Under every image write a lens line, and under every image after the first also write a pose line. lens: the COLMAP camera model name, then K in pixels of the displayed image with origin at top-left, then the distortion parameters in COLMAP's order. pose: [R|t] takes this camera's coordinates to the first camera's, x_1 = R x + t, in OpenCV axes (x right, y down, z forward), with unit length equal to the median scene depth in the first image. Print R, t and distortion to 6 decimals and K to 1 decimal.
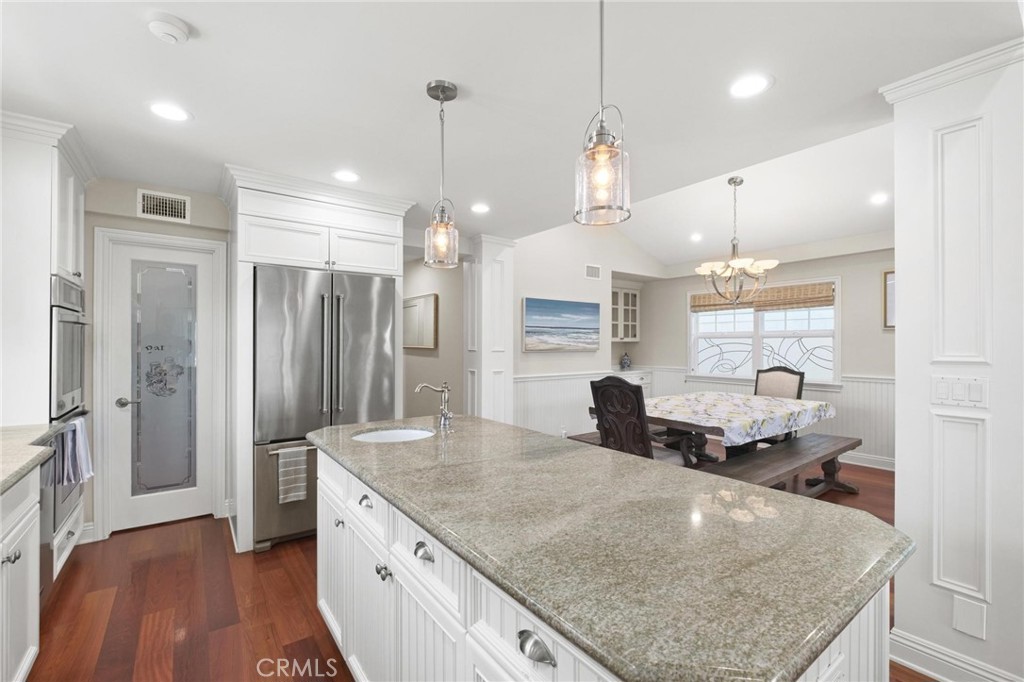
lens RADIAL K [[446.1, 0, 517.8], [0, 446.1, 342.7], [0, 0, 1]] dist [0.002754, -0.005000]
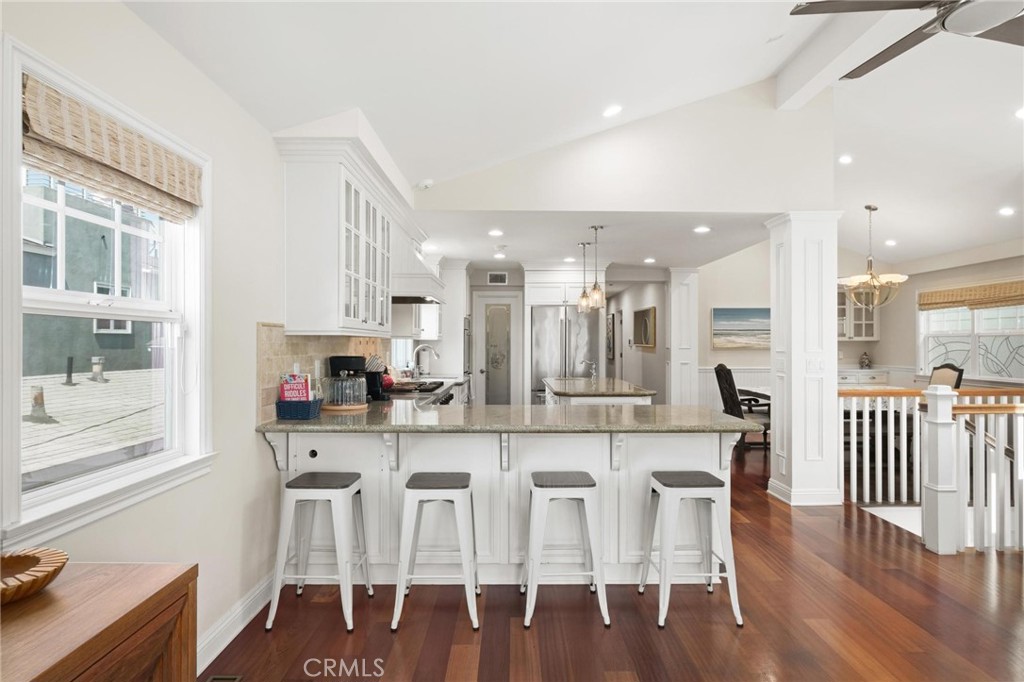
lens RADIAL K [[586.0, 0, 512.4], [0, 586.0, 341.5], [0, 0, 1]] dist [-0.011399, -0.000500]
pose [[0.804664, -0.003501, -0.593721, 0.557192], [0.003766, 0.999993, -0.000793, -0.003326], [0.593719, -0.001598, 0.804671, -0.729096]]
